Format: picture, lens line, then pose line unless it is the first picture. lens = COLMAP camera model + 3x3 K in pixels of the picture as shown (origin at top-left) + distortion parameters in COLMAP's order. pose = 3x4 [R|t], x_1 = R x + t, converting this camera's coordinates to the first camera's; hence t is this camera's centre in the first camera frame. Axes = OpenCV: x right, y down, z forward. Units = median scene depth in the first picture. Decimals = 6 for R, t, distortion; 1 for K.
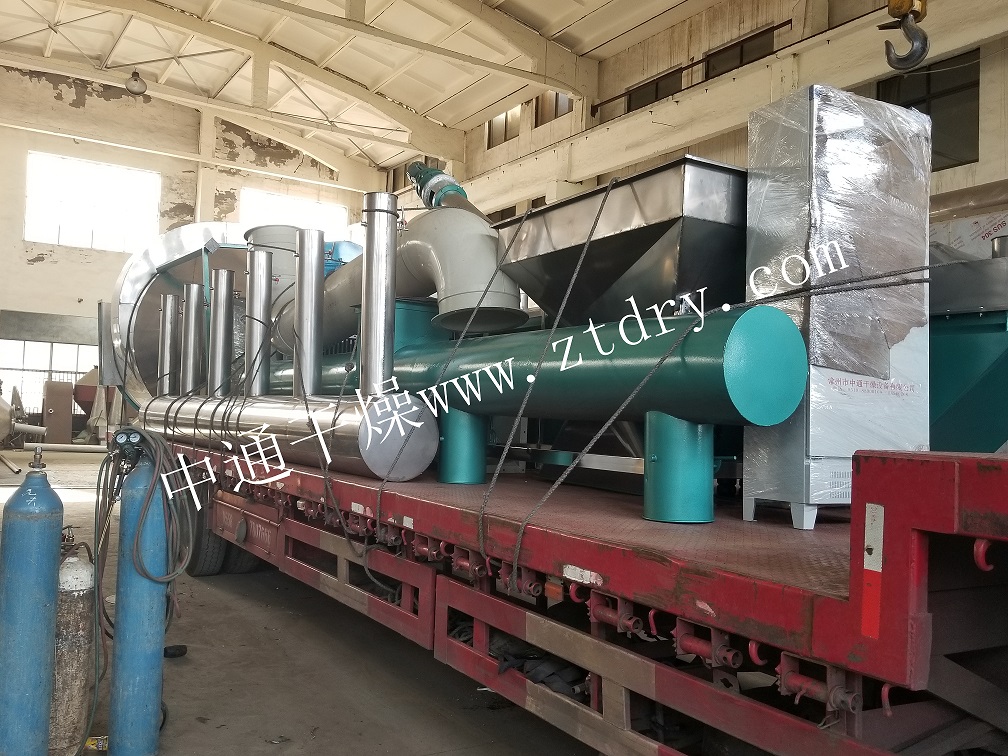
lens RADIAL K [[893.2, 0, 491.9], [0, 893.2, 380.8], [0, 0, 1]] dist [0.012685, -0.004199]
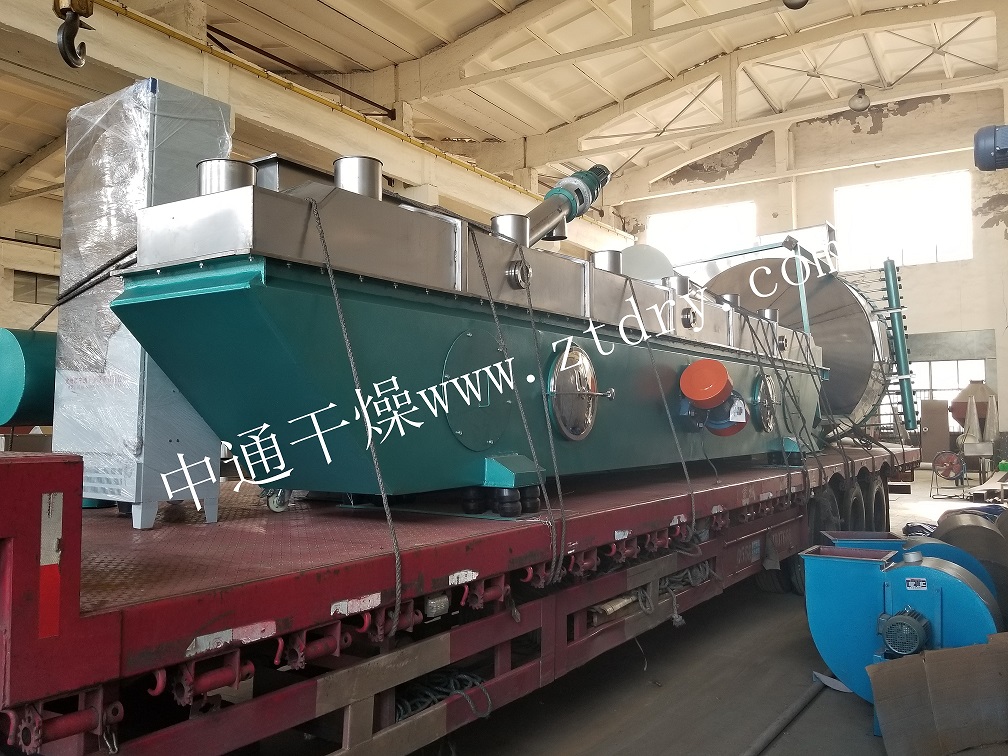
lens RADIAL K [[893.2, 0, 491.9], [0, 893.2, 380.8], [0, 0, 1]] dist [0.012685, -0.004199]
pose [[0.456584, -0.088358, -0.885282, 0.219830], [0.066301, 0.995668, -0.065181, 0.015223], [0.887206, -0.028934, 0.460465, 0.129417]]
